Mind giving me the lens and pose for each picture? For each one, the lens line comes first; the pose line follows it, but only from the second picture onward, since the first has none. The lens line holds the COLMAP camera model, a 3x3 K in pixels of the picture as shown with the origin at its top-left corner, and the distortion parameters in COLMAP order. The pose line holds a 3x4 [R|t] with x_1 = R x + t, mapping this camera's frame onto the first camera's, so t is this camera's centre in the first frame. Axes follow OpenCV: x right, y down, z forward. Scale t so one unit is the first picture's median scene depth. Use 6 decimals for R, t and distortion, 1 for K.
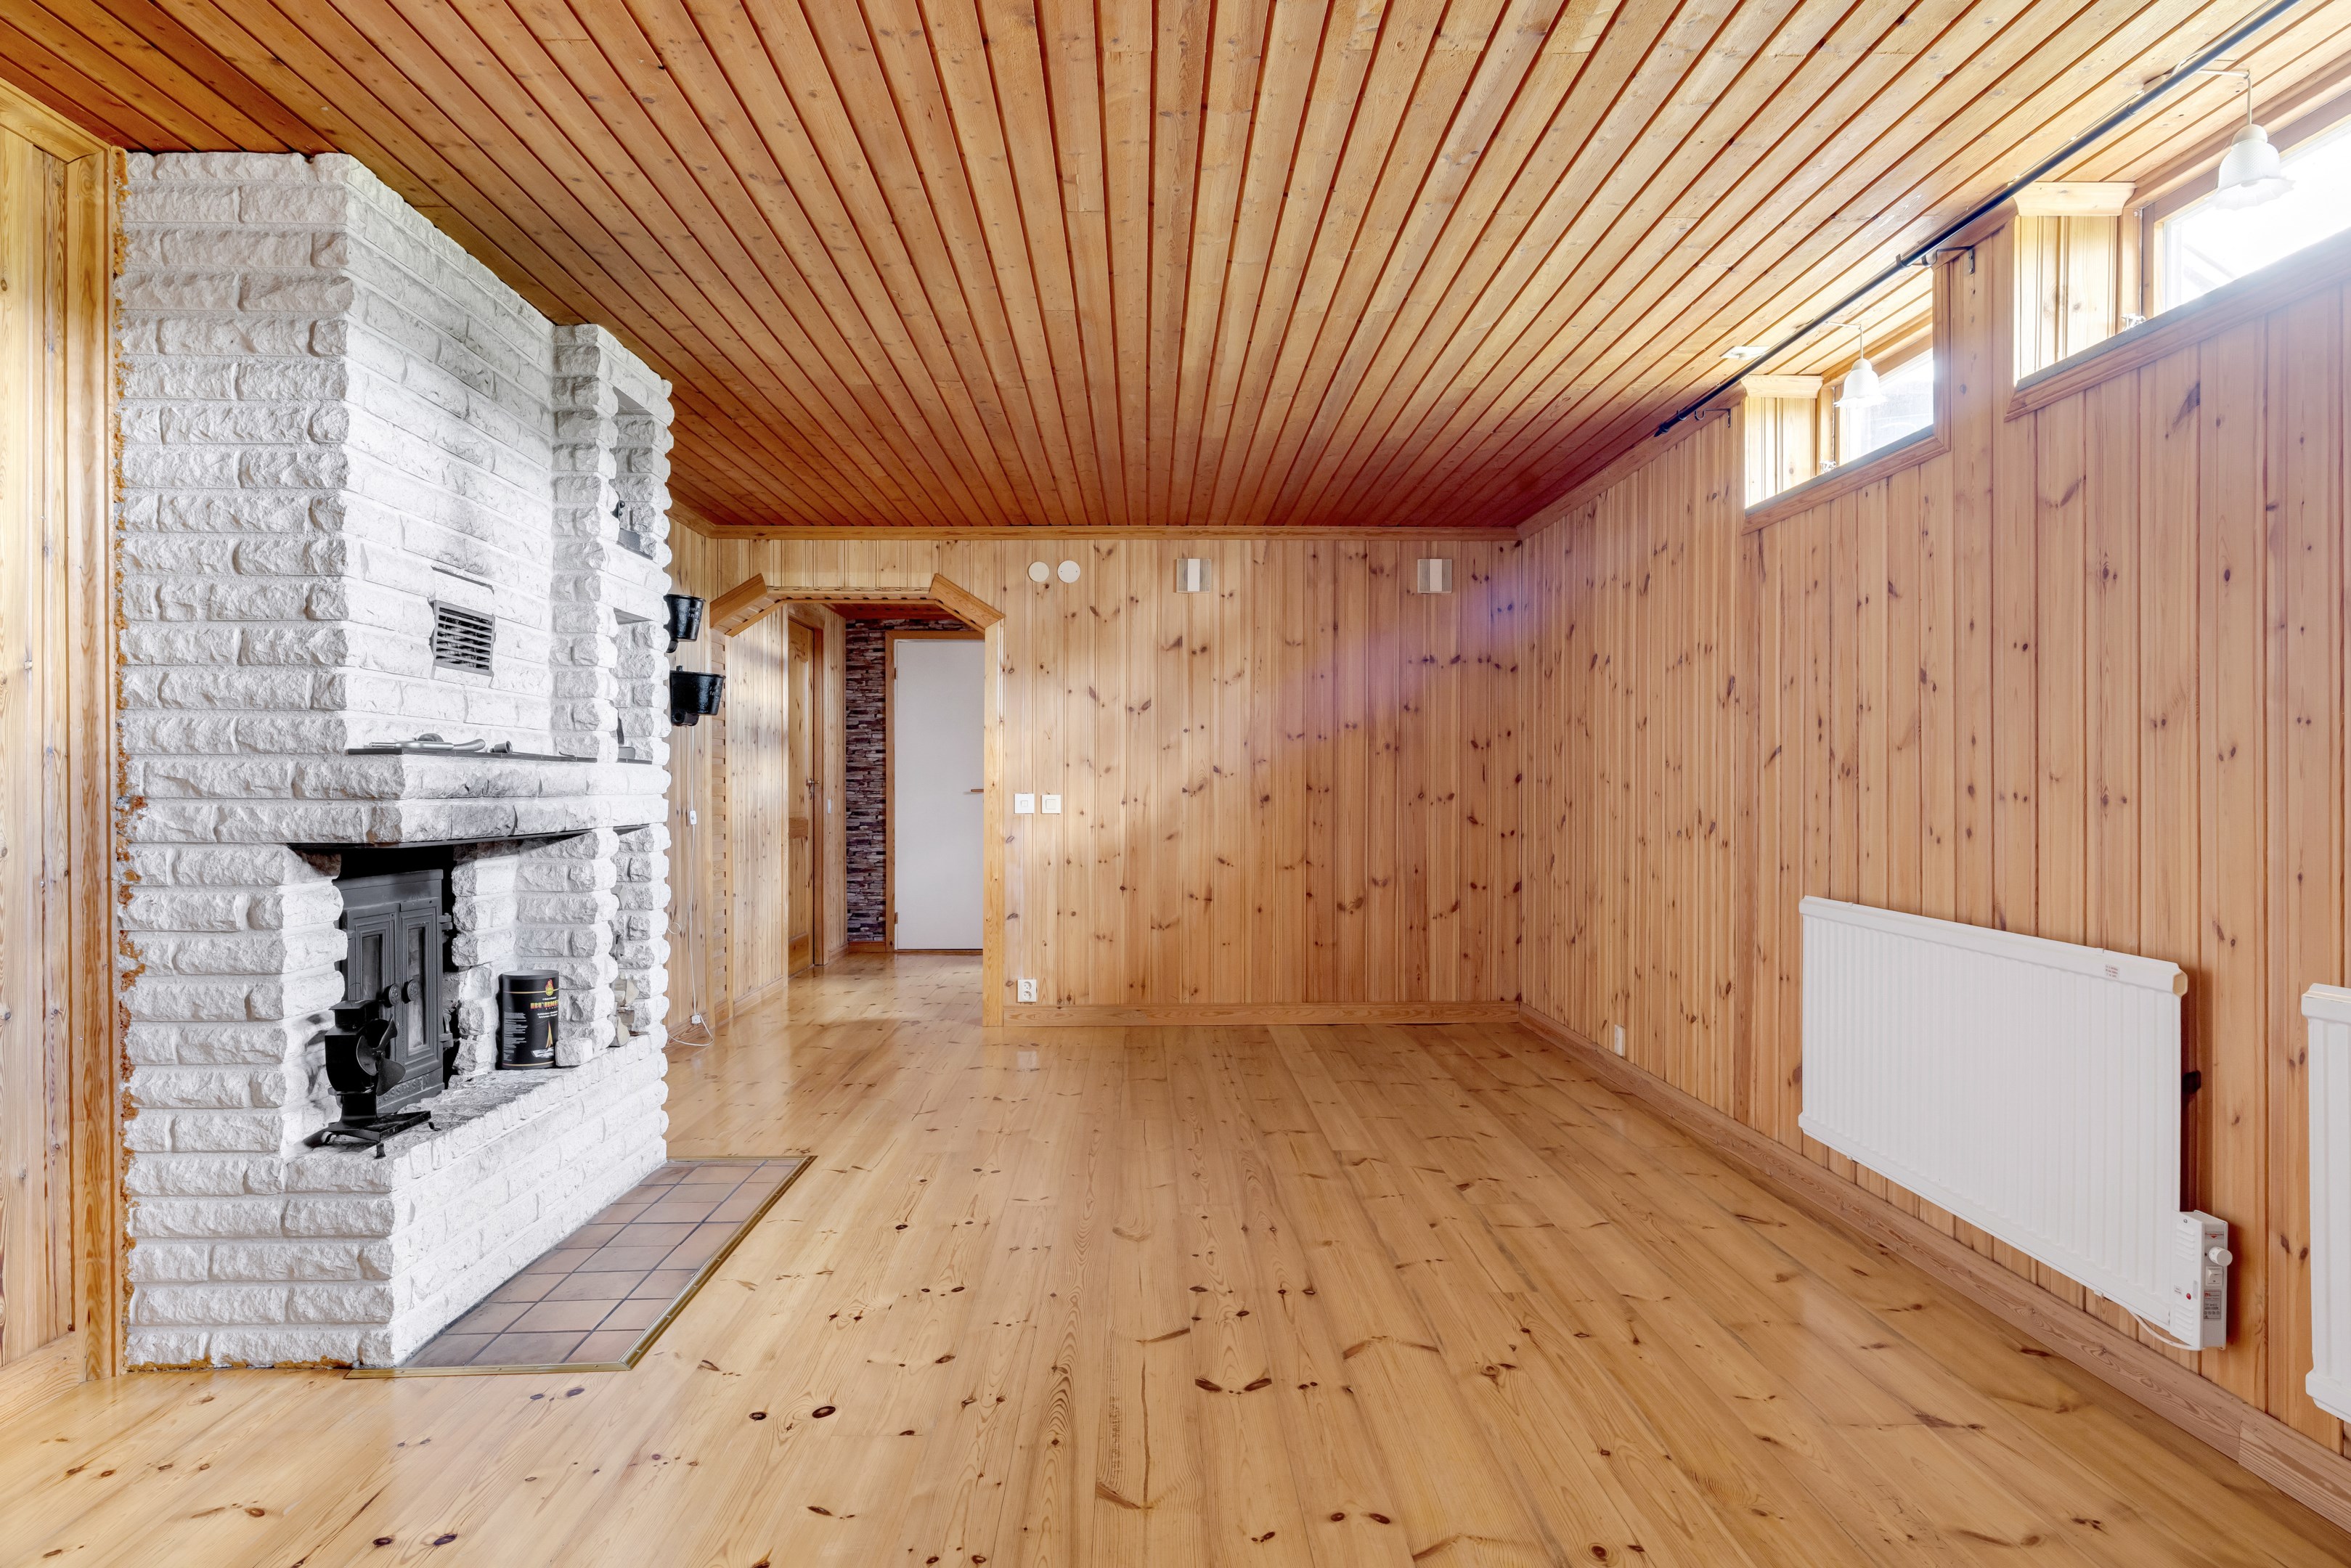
lens RADIAL K [[1422.9, 0, 1186.4], [0, 1422.9, 784.6], [0, 0, 1]] dist [0.006446, 0.001283]
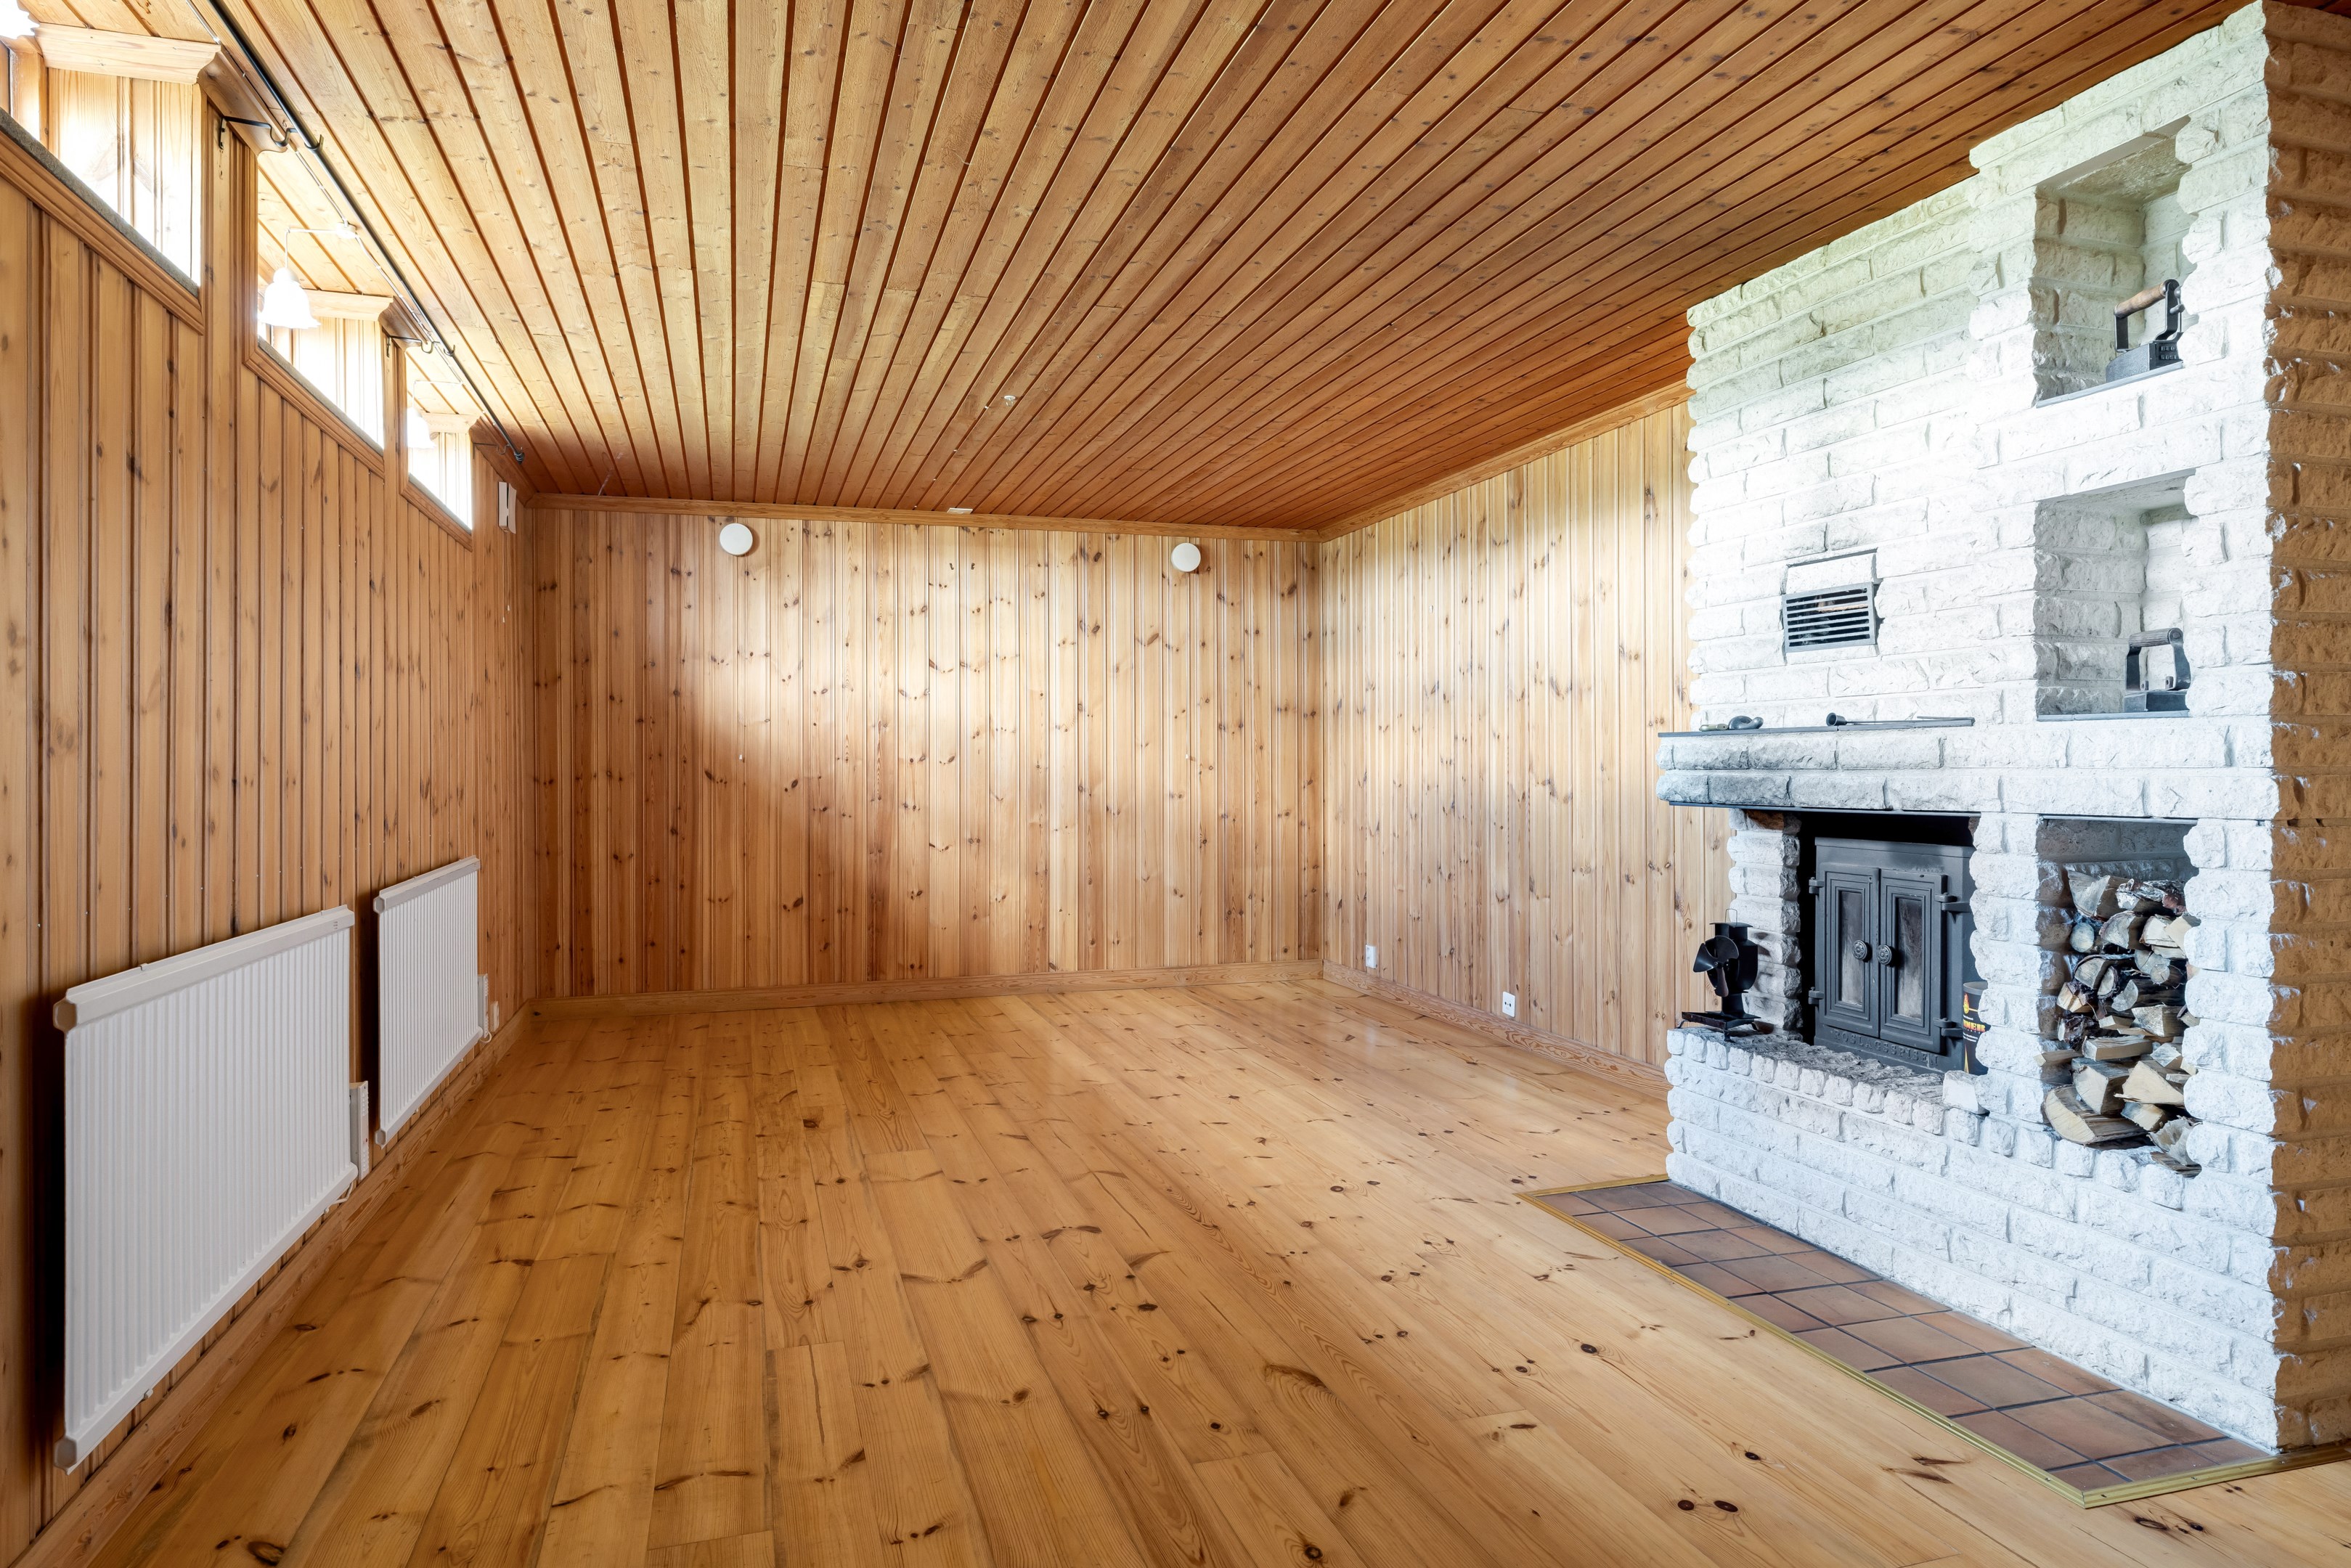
lens RADIAL K [[1422.9, 0, 1185.1], [0, 1422.9, 777.4], [0, 0, 1]] dist [0.006446, 0.001283]
pose [[-0.962707, 0.009951, -0.270363, 0.251215], [0.008473, 0.999942, 0.006634, 0.004033], [0.270413, 0.004096, -0.962736, 2.050360]]
